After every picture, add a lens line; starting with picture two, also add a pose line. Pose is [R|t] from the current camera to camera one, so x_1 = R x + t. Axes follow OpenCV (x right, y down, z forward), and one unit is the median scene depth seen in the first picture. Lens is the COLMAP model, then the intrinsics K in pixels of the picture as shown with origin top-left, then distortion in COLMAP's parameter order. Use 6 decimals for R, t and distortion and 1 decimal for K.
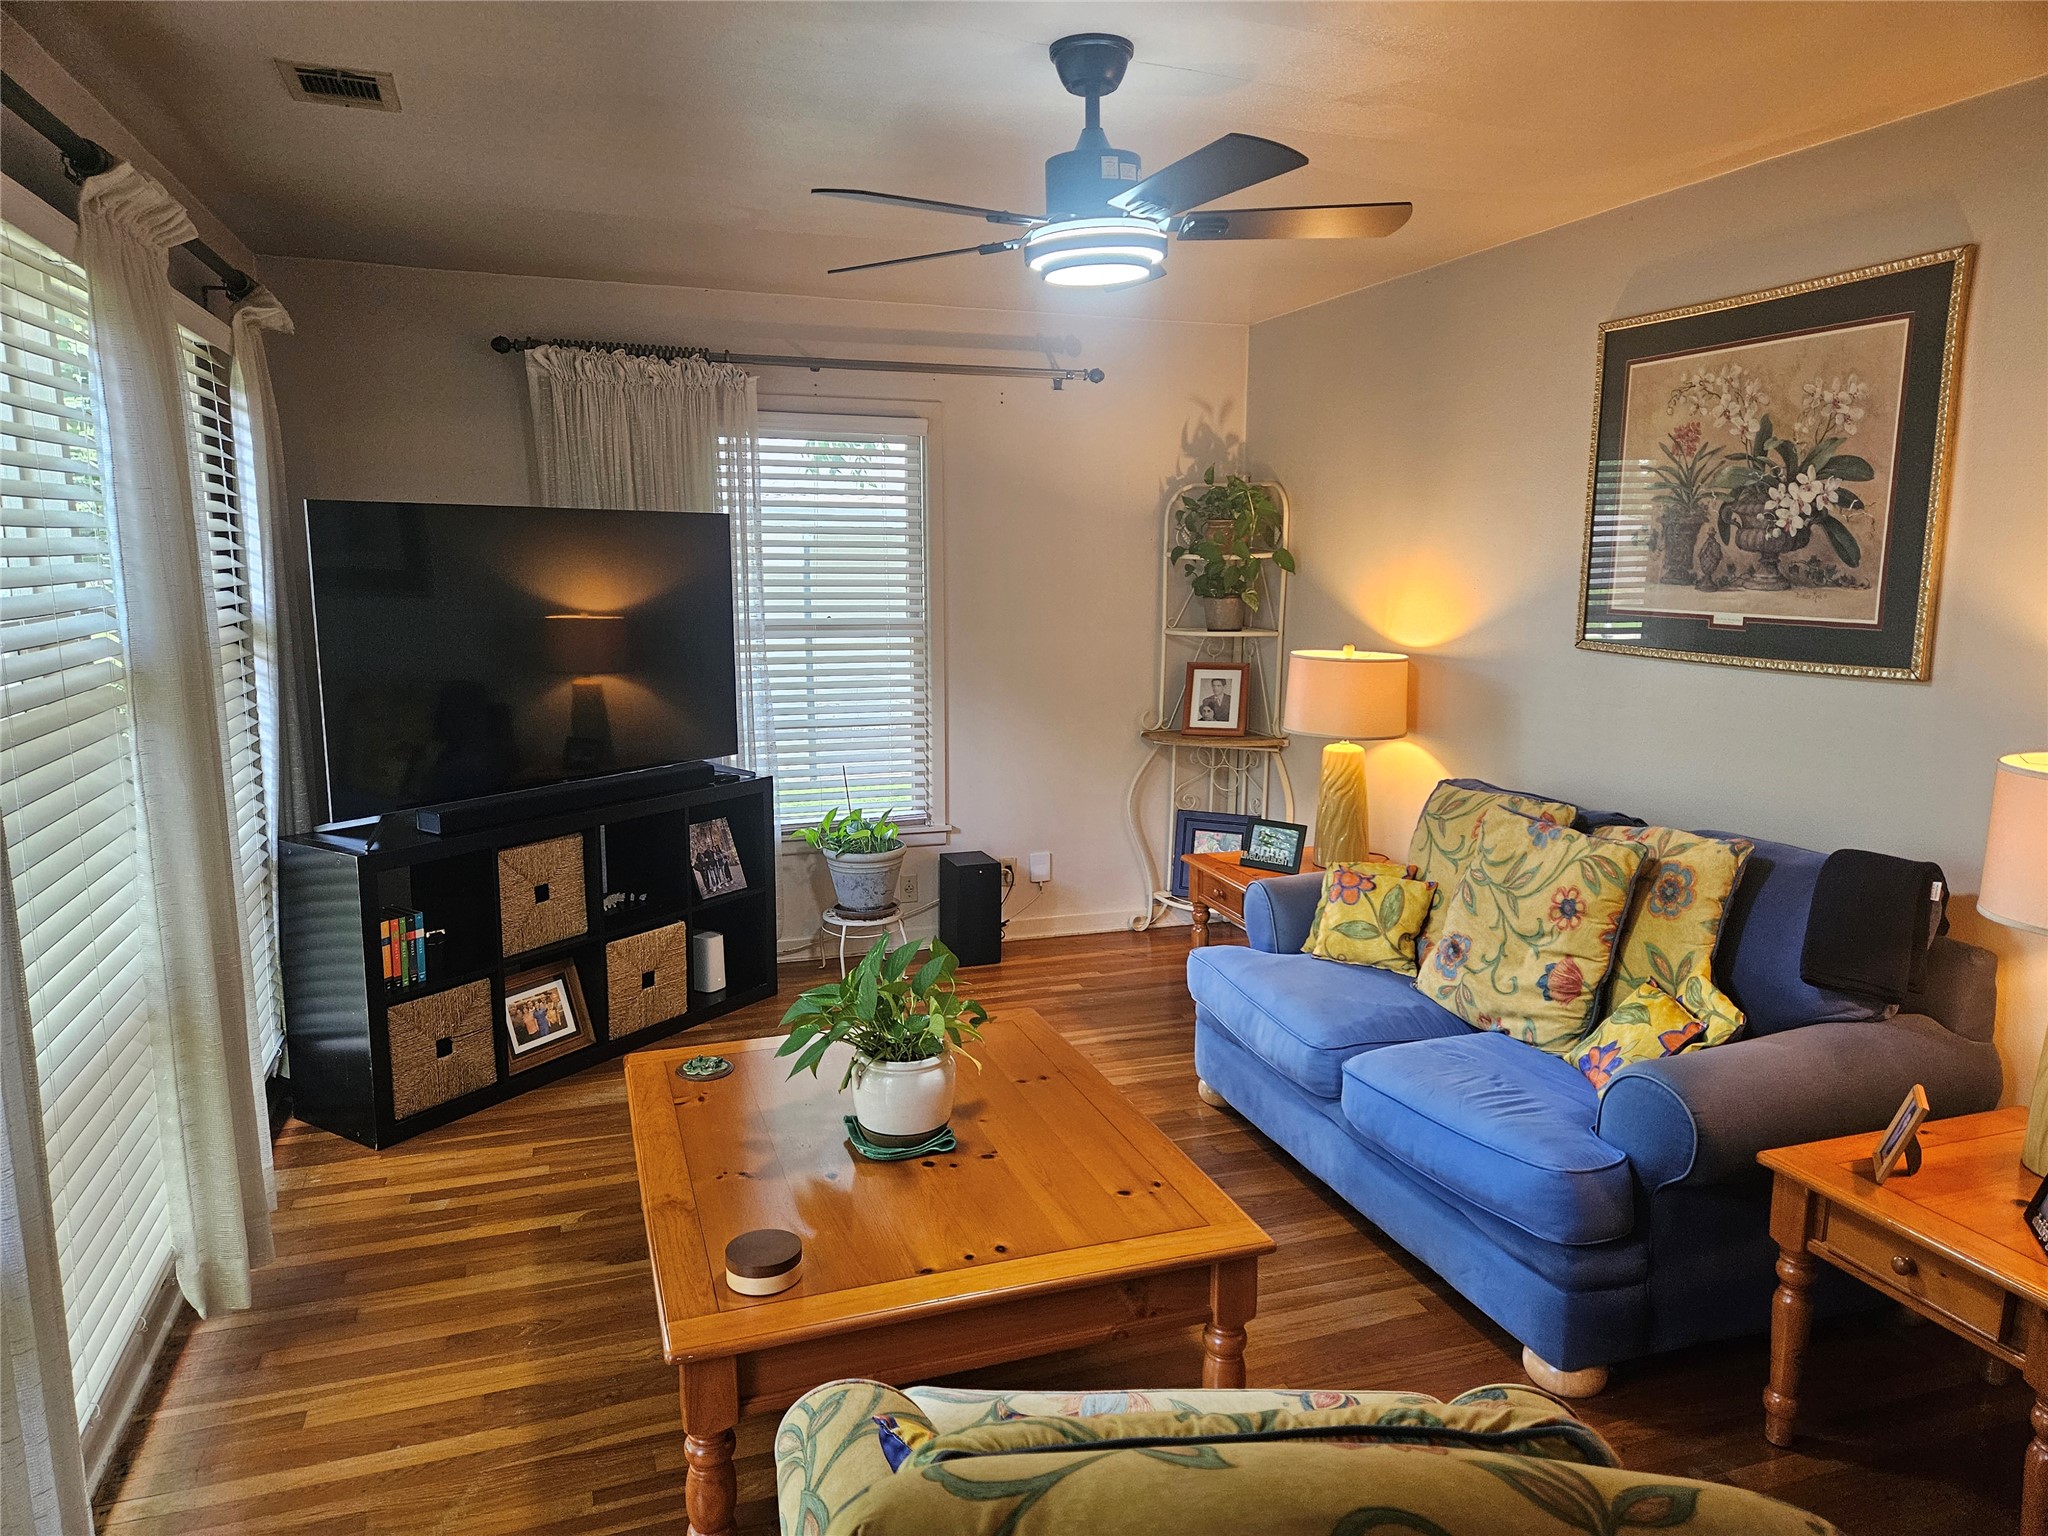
lens RADIAL K [[1367.7, 0, 1035.1], [0, 1367.7, 760.5], [0, 0, 1]] dist [0.060191, -0.038453]
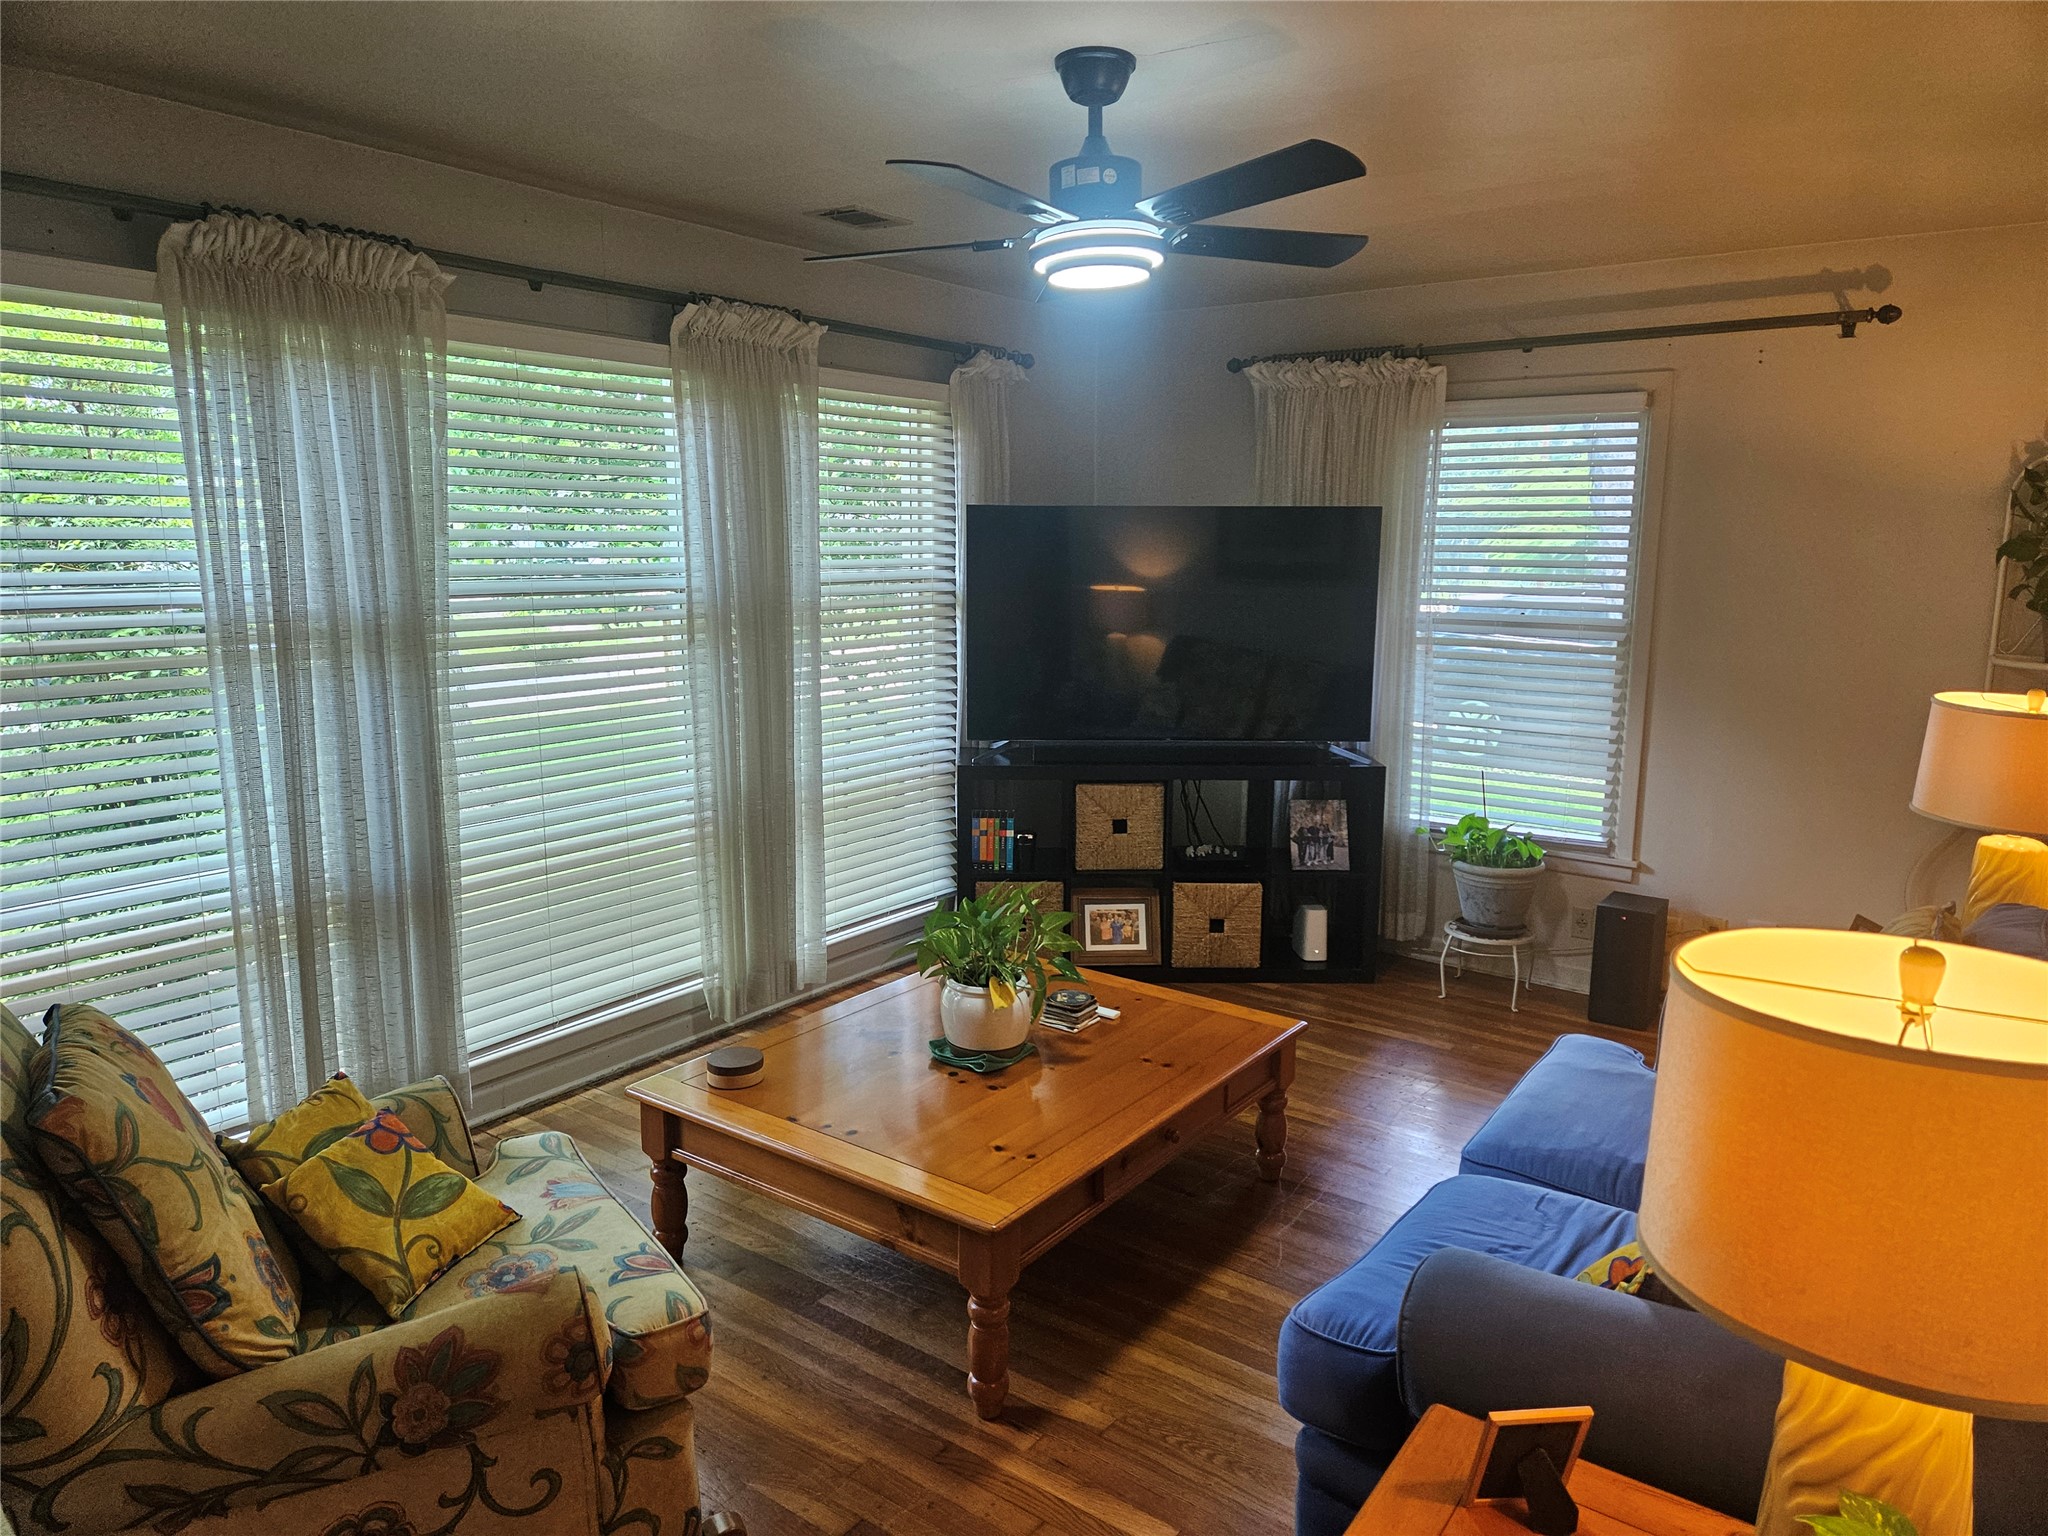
lens RADIAL K [[1367.7, 0, 1035.1], [0, 1367.7, 760.5], [0, 0, 1]] dist [0.060191, -0.038453]
pose [[0.561122, 0.138354, -0.816088, 0.537766], [-0.133991, 0.988111, 0.075389, -0.038721], [0.816816, 0.067046, 0.572989, 0.234969]]
